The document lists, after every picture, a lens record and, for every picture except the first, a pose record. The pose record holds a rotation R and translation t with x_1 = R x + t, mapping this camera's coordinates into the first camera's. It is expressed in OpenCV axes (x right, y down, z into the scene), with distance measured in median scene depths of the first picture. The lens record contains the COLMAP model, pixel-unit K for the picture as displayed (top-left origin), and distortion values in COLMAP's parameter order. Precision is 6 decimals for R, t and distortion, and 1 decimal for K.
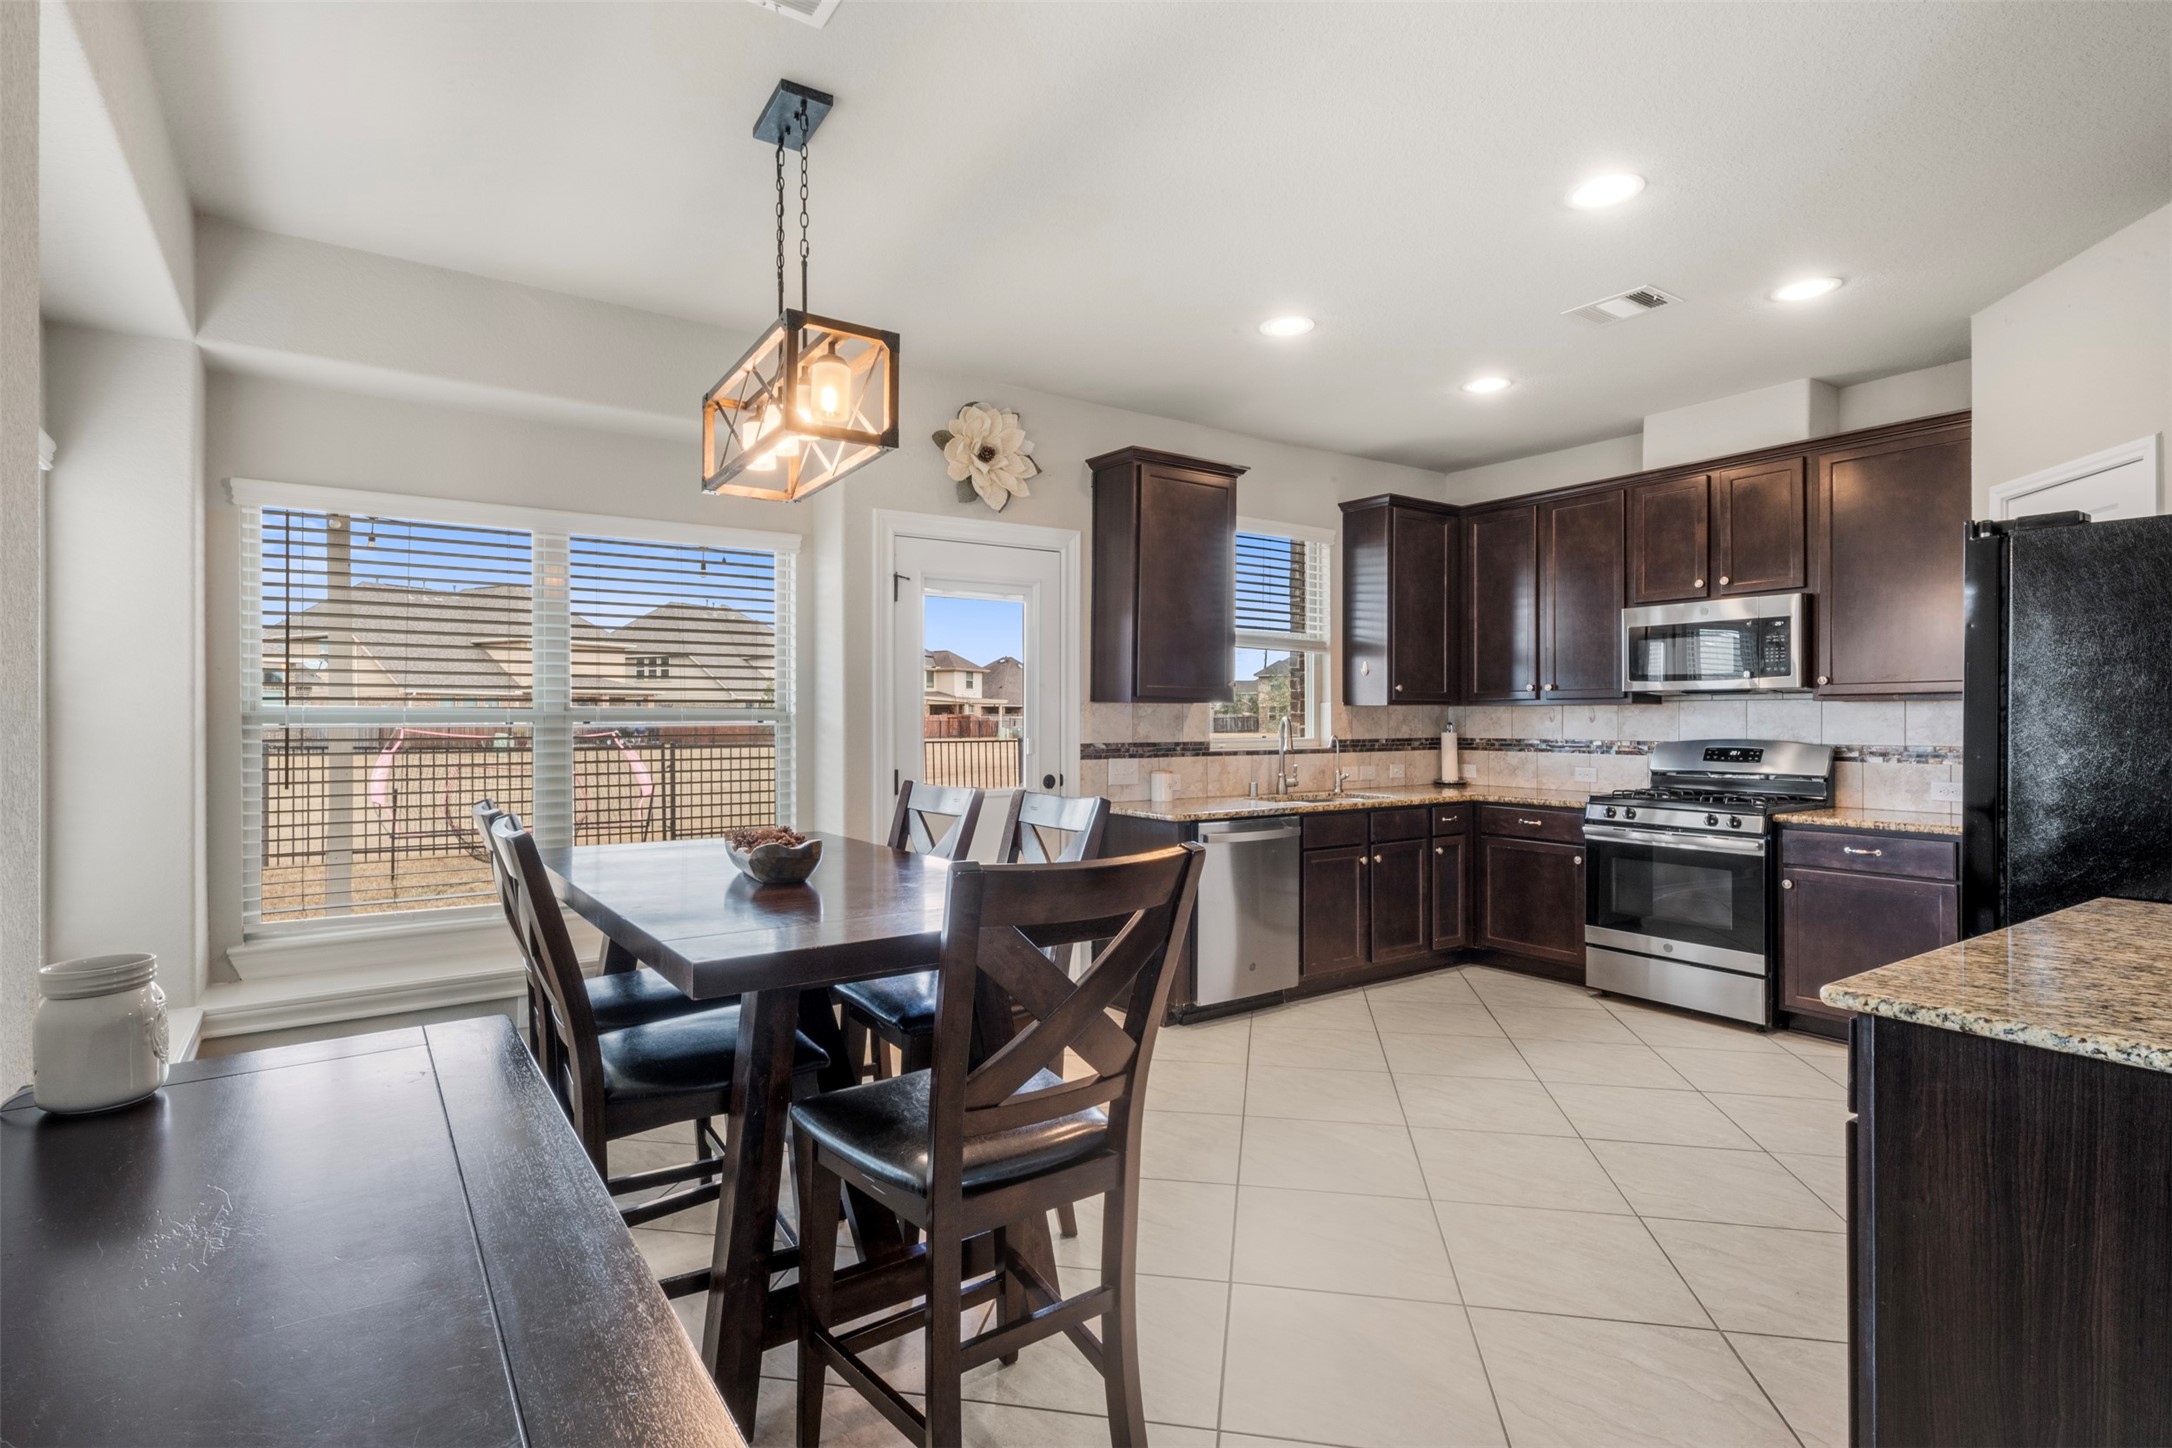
lens RADIAL K [[1060.5, 0, 1082.4], [0, 1060.5, 715.0], [0, 0, 1]] dist [0.011088, 0.001540]
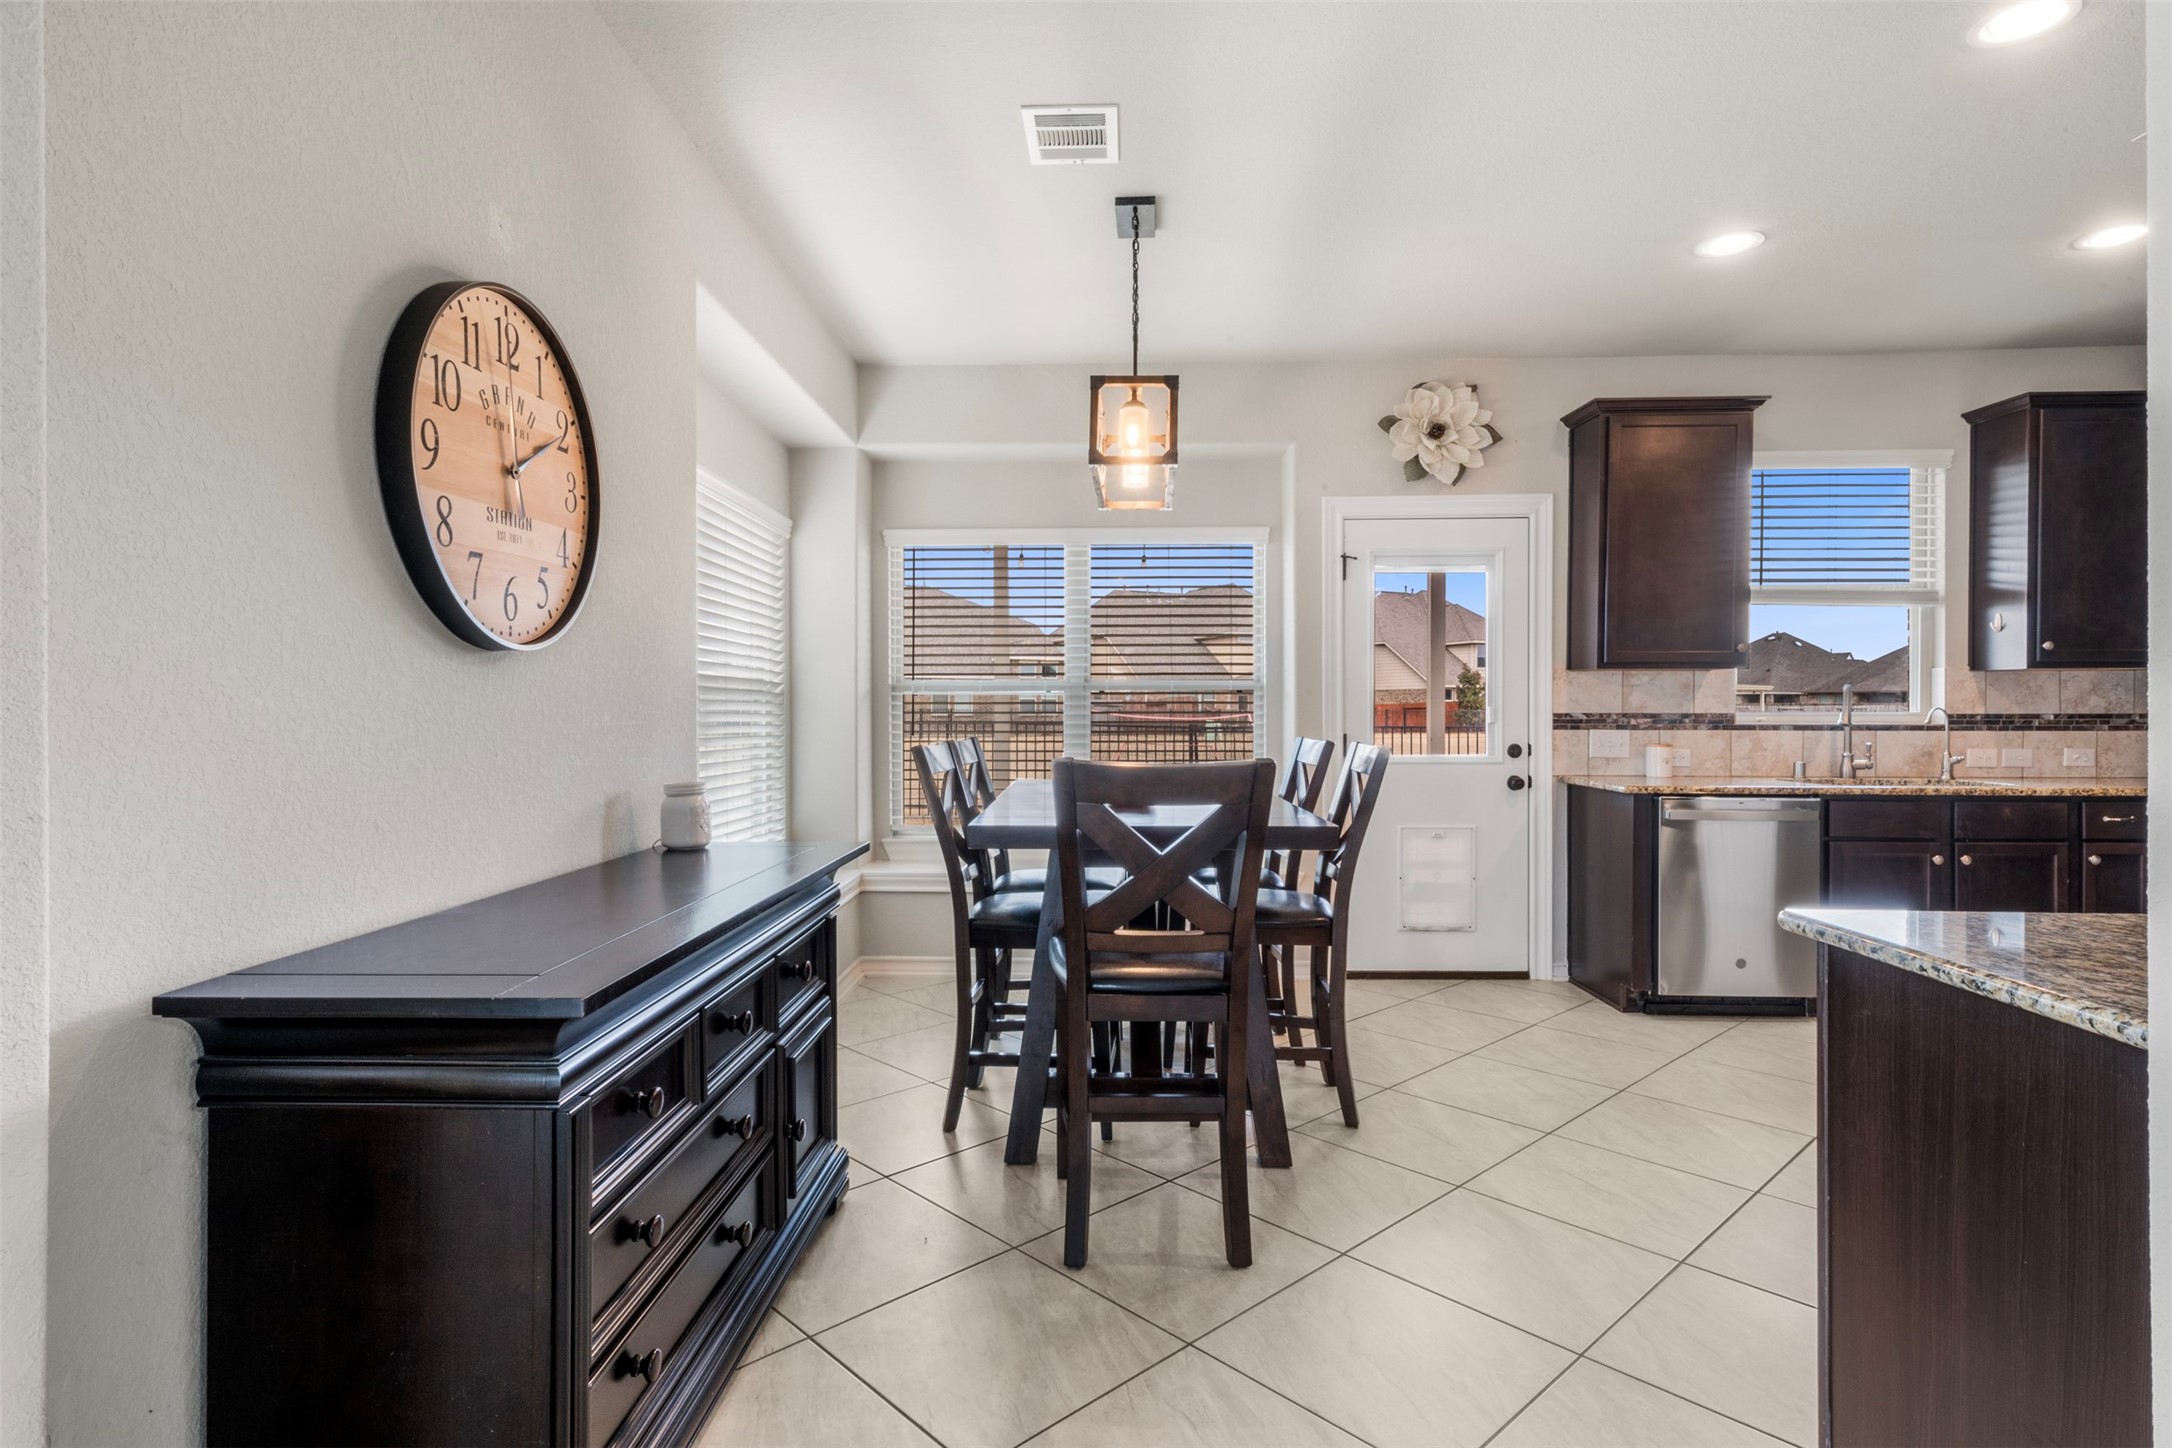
lens RADIAL K [[1112.1, 0, 1075.8], [0, 1112.1, 713.2], [0, 0, 1]] dist [0.023137, -0.002489]
pose [[0.802320, 0.003688, -0.596882, 0.255060], [0.000263, 0.999979, 0.006533, 0.020083], [0.596893, -0.005398, 0.802302, -0.076716]]
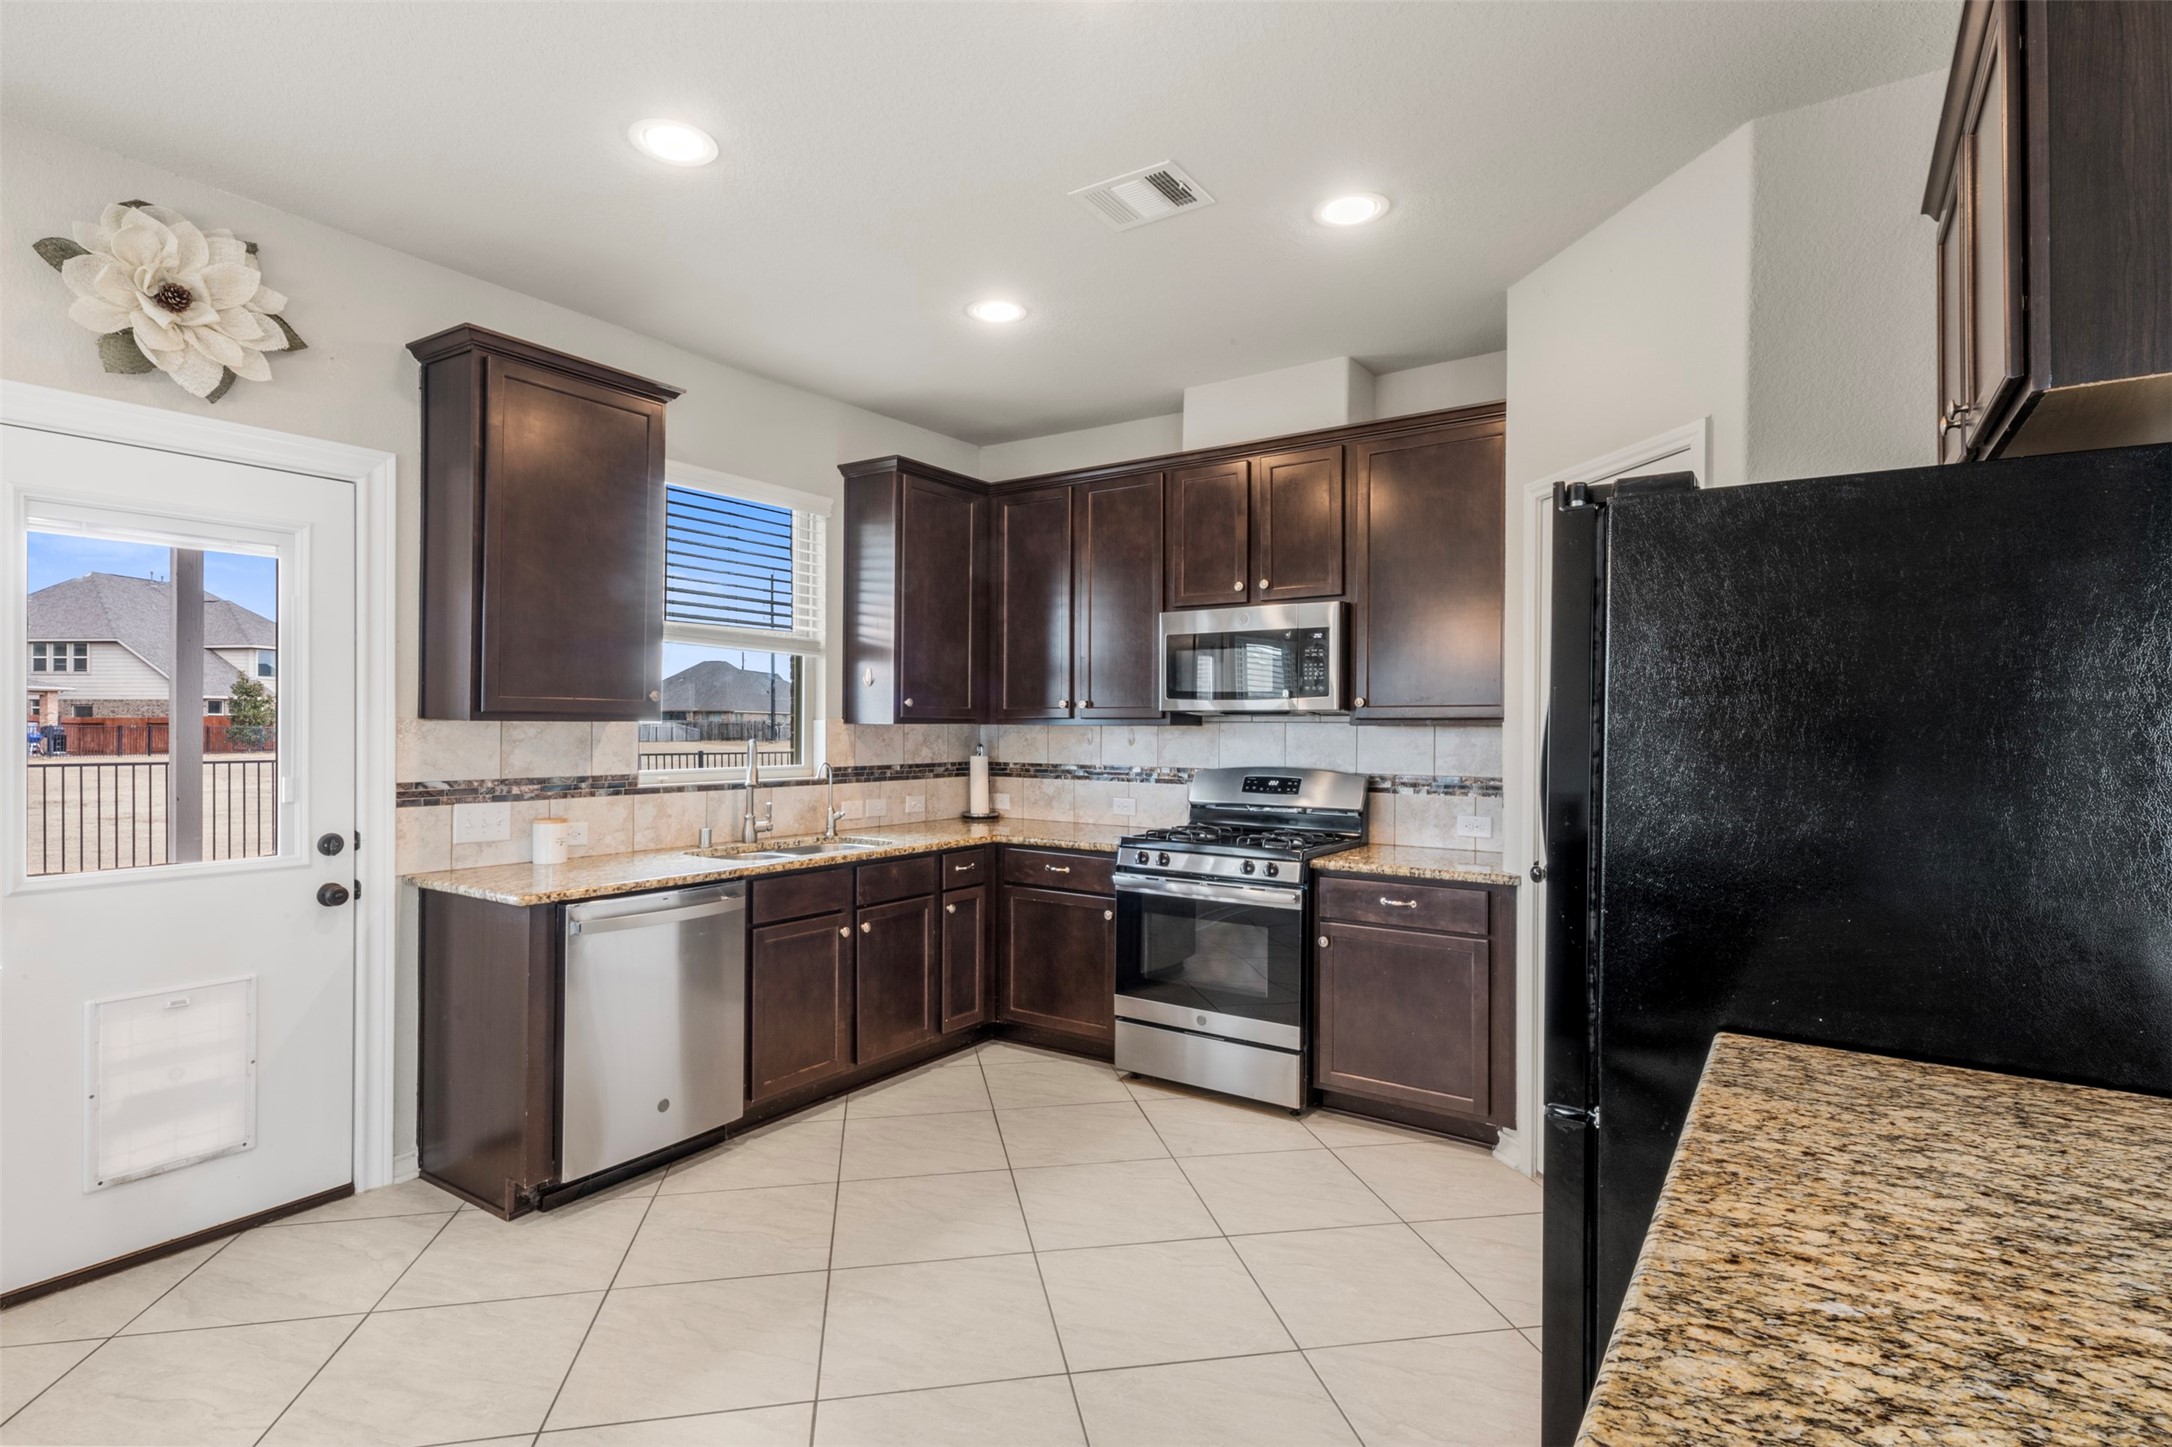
lens RADIAL K [[1060.5, 0, 1075.4], [0, 1060.5, 730.4], [0, 0, 1]] dist [0.011088, 0.001540]
pose [[0.936194, 0.004458, 0.351455, 0.156039], [-0.007295, 0.999951, 0.006750, -0.012376], [-0.351408, -0.008883, 0.936180, 0.244703]]
